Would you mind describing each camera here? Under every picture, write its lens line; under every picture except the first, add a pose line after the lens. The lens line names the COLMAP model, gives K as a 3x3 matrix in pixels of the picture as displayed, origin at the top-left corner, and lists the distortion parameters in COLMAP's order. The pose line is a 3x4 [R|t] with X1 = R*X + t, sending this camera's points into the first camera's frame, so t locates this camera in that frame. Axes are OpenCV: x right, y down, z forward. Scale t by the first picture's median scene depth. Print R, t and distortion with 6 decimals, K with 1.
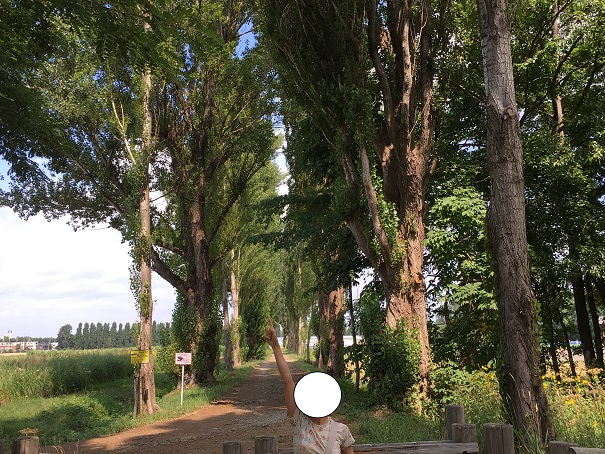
lens RADIAL K [[690.3, 0, 302.5], [0, 690.3, 227.0], [0, 0, 1]] dist [0.044395, 0.009648]
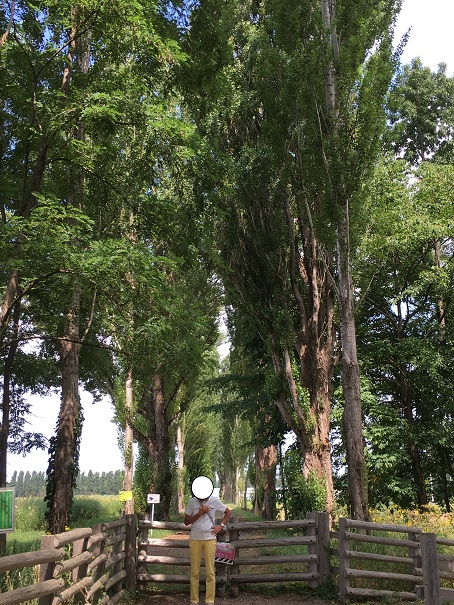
lens RADIAL K [[690.3, 0, 227.0], [0, 690.3, 302.5], [0, 0, 1]] dist [0.044395, 0.009648]
pose [[0.999790, 0.009181, -0.018342, -0.010058], [-0.011041, 0.994511, -0.104052, -0.055762], [0.017286, 0.104233, 0.994403, -0.418424]]
